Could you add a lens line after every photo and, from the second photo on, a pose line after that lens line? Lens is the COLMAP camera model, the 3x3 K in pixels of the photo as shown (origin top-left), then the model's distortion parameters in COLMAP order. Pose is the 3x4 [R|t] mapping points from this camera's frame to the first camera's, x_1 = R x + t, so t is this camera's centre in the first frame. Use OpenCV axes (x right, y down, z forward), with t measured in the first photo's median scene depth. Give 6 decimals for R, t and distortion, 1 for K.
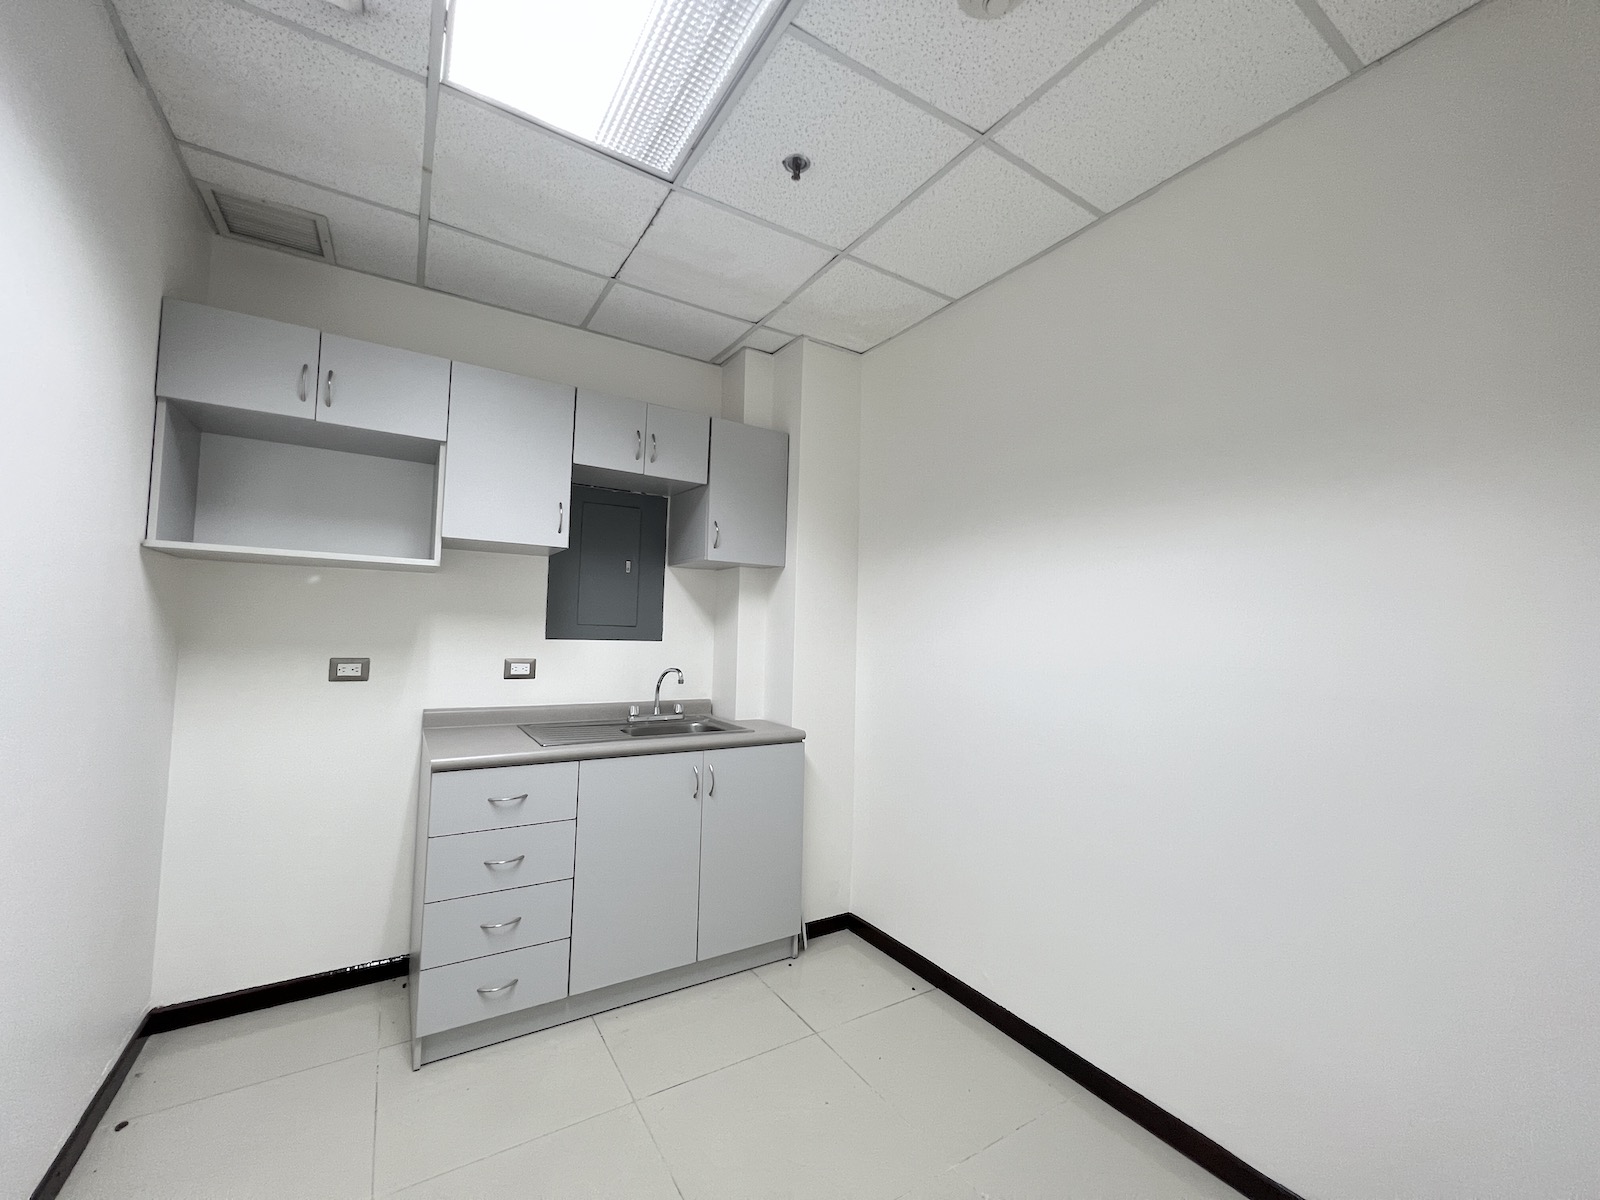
lens RADIAL K [[639.6, 0, 800.0], [0, 639.6, 599.0], [0, 0, 1]] dist [-0.001284, 0.000176]
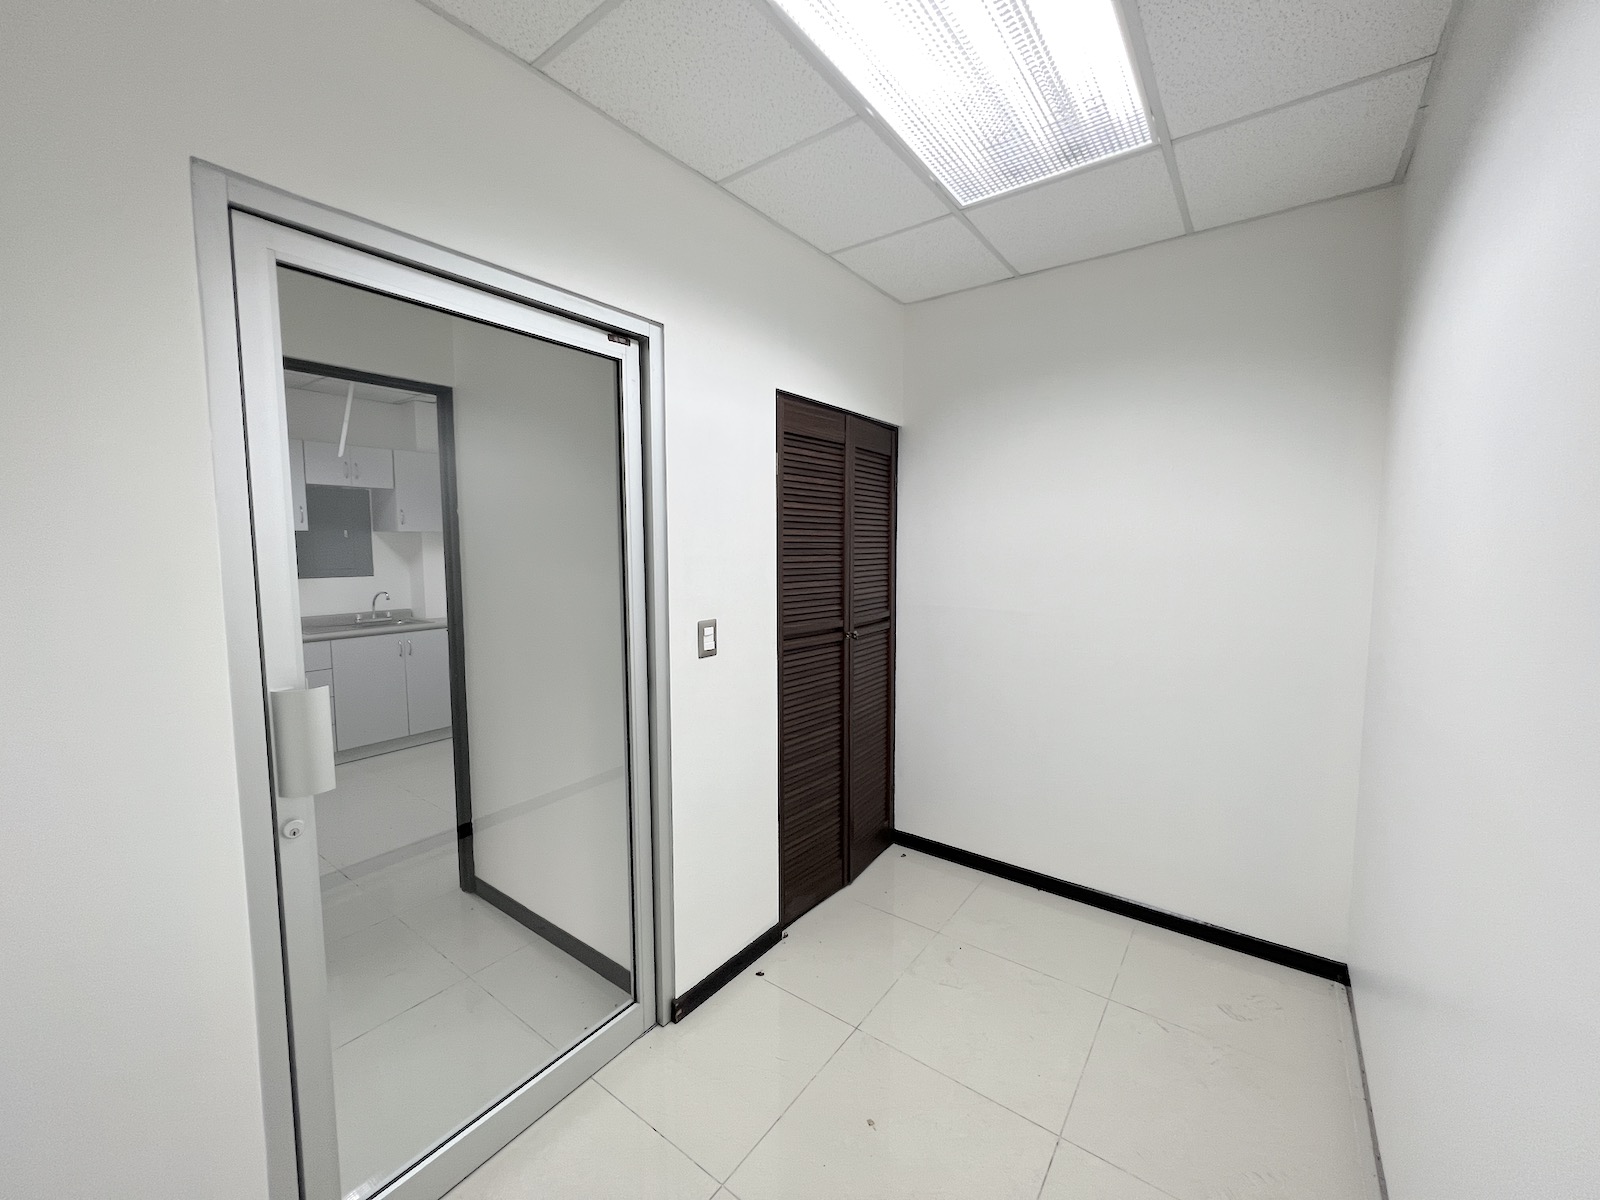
lens RADIAL K [[639.6, 0, 800.6], [0, 639.6, 599.8], [0, 0, 1]] dist [-0.001284, 0.000176]
pose [[0.931643, -0.056486, 0.358957, 0.249593], [0.004275, 0.989479, 0.144612, -0.123732], [-0.363349, -0.133192, 0.922083, -1.081306]]
